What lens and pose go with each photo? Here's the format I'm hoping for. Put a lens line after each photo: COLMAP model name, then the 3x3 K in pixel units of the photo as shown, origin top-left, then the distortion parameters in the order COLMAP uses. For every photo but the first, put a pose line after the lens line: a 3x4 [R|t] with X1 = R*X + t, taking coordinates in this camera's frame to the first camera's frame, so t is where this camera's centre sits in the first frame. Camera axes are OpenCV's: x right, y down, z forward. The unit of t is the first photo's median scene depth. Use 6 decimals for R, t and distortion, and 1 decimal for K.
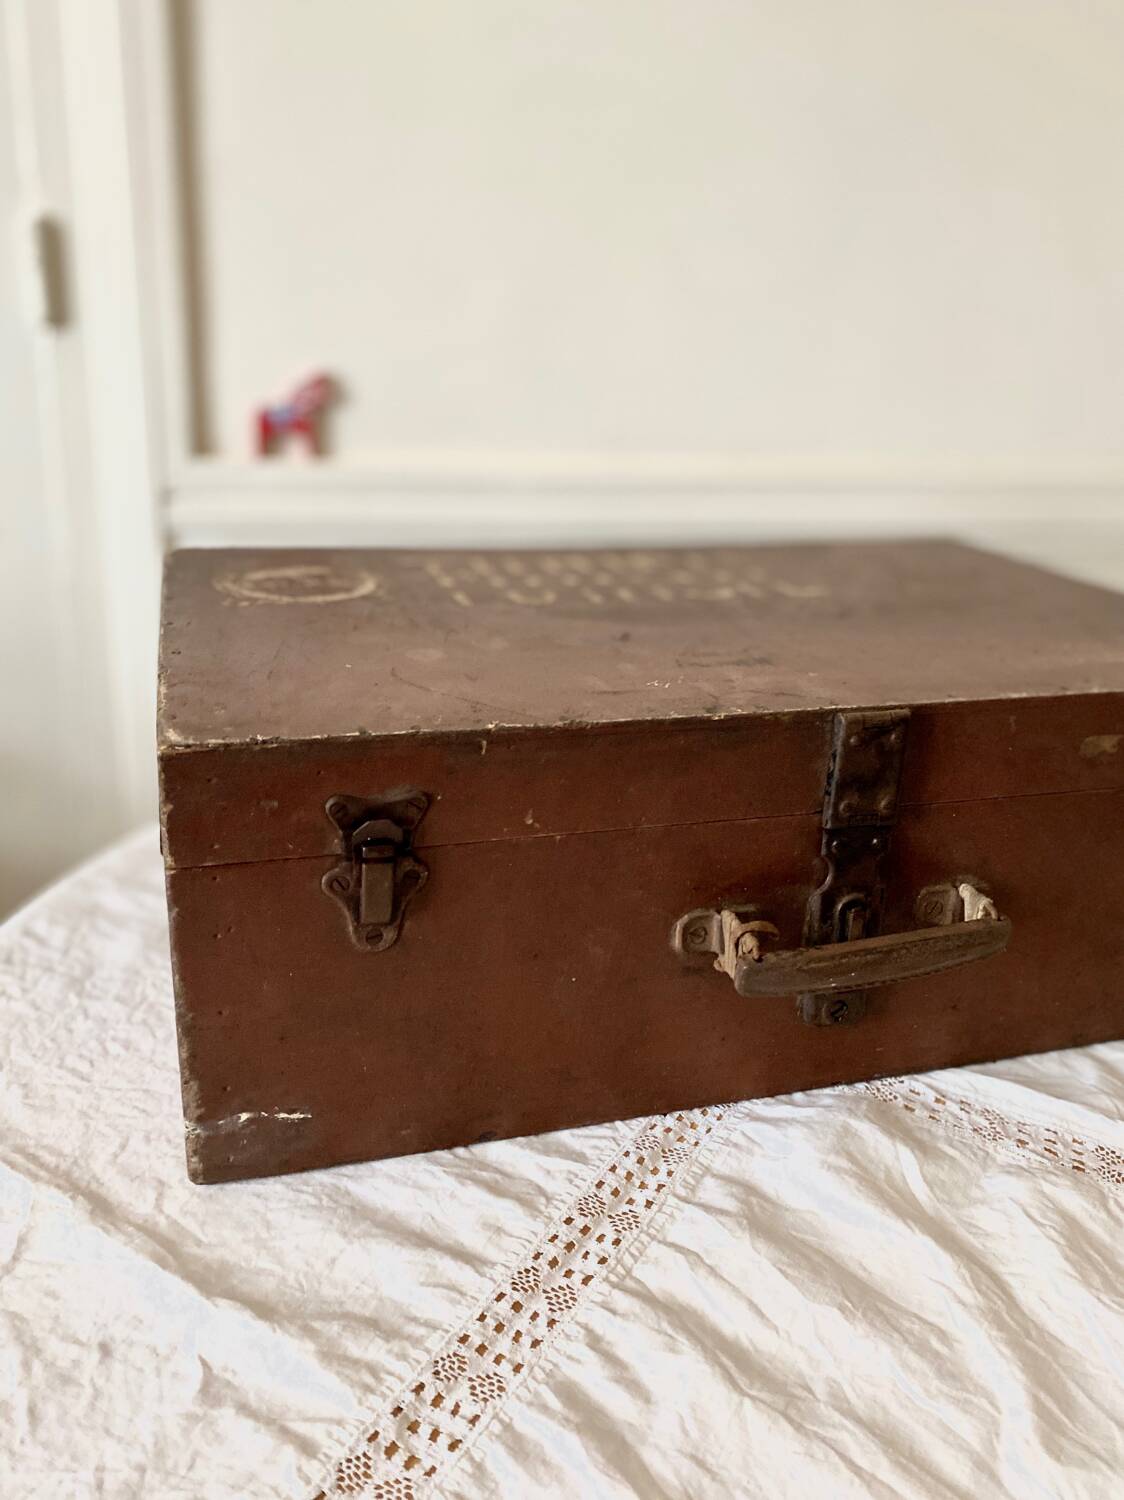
lens RADIAL K [[1218.4, 0, 559.2], [0, 1218.4, 739.2], [0, 0, 1]] dist [0.003119, 0.002122]
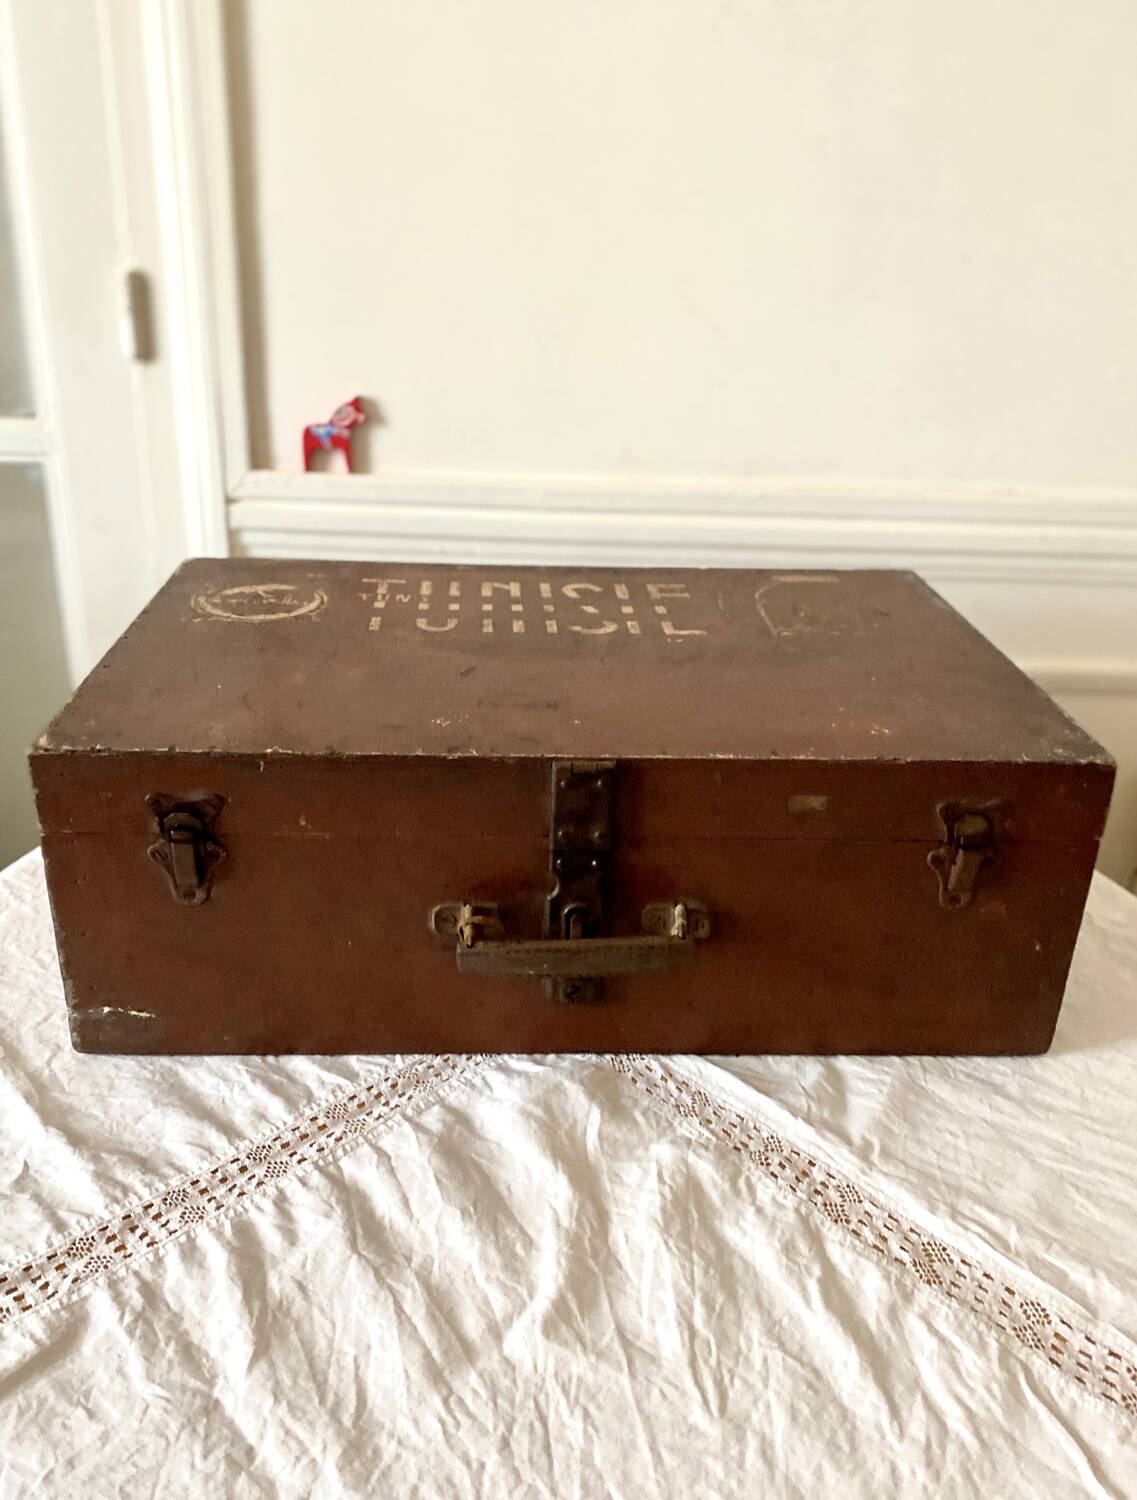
lens RADIAL K [[1267.6, 0, 541.6], [0, 1267.6, 754.4], [0, 0, 1]] dist [0.006153, -0.001415]
pose [[0.966099, 0.092636, -0.240980, 0.567412], [-0.075166, 0.993898, 0.080724, -0.141090], [0.246988, -0.059874, 0.967167, -0.276857]]
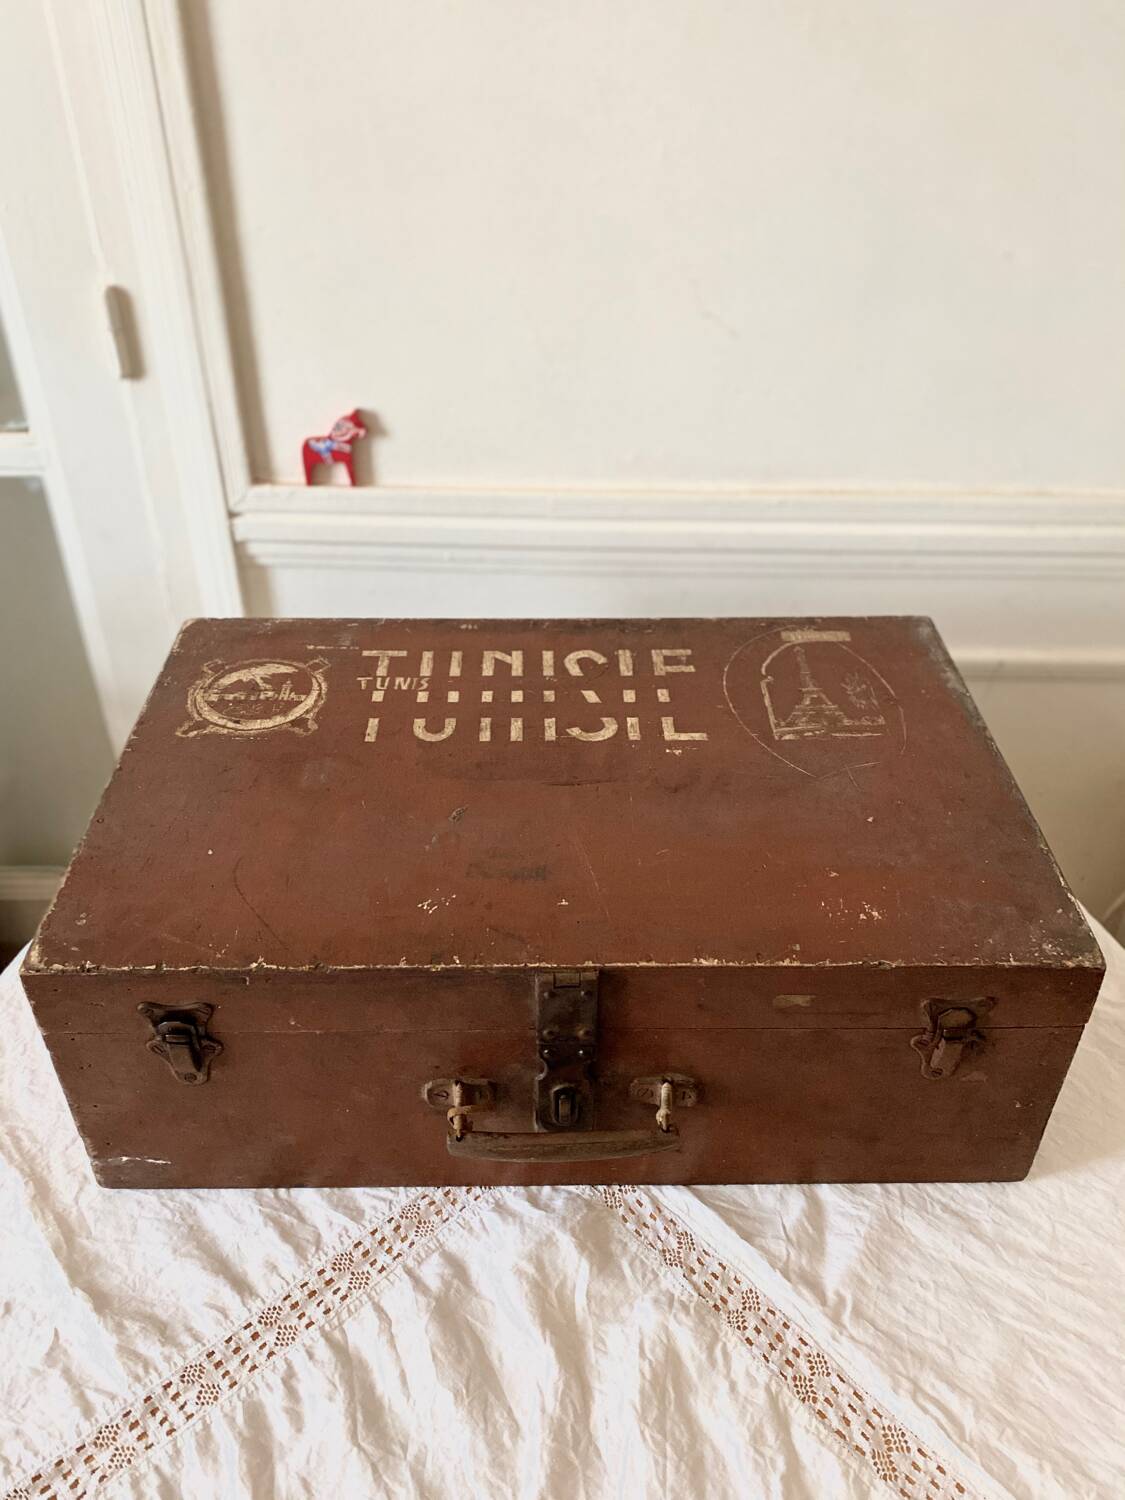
lens RADIAL K [[1218.4, 0, 559.7], [0, 1218.4, 739.2], [0, 0, 1]] dist [0.003119, 0.002122]
pose [[0.959272, 0.131919, -0.249790, 0.571753], [-0.058732, 0.958077, 0.280427, -0.648392], [0.276312, -0.254335, 0.926804, -0.101256]]
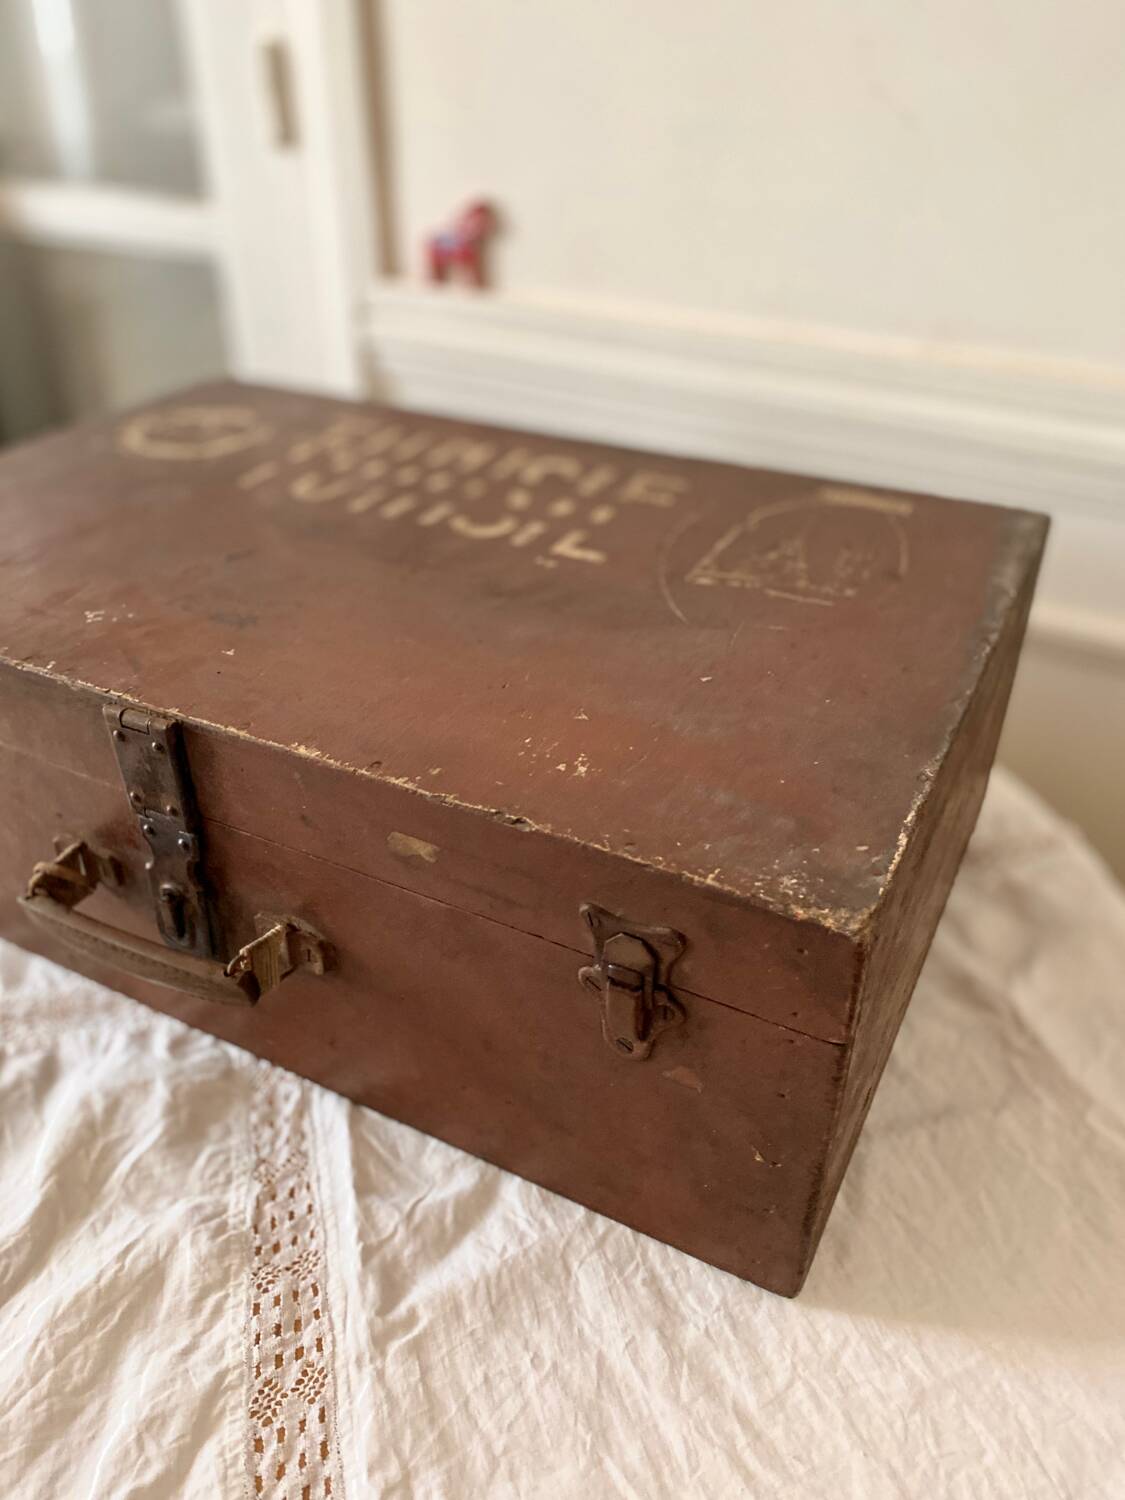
lens RADIAL K [[1167.5, 0, 565.5], [0, 1167.5, 747.1], [0, 0, 1]] dist [0.006771, -0.002032]
pose [[0.711618, 0.348037, -0.610303, 1.122729], [-0.202104, 0.933367, 0.296616, -0.353806], [0.672870, -0.087732, 0.734540, 0.604653]]
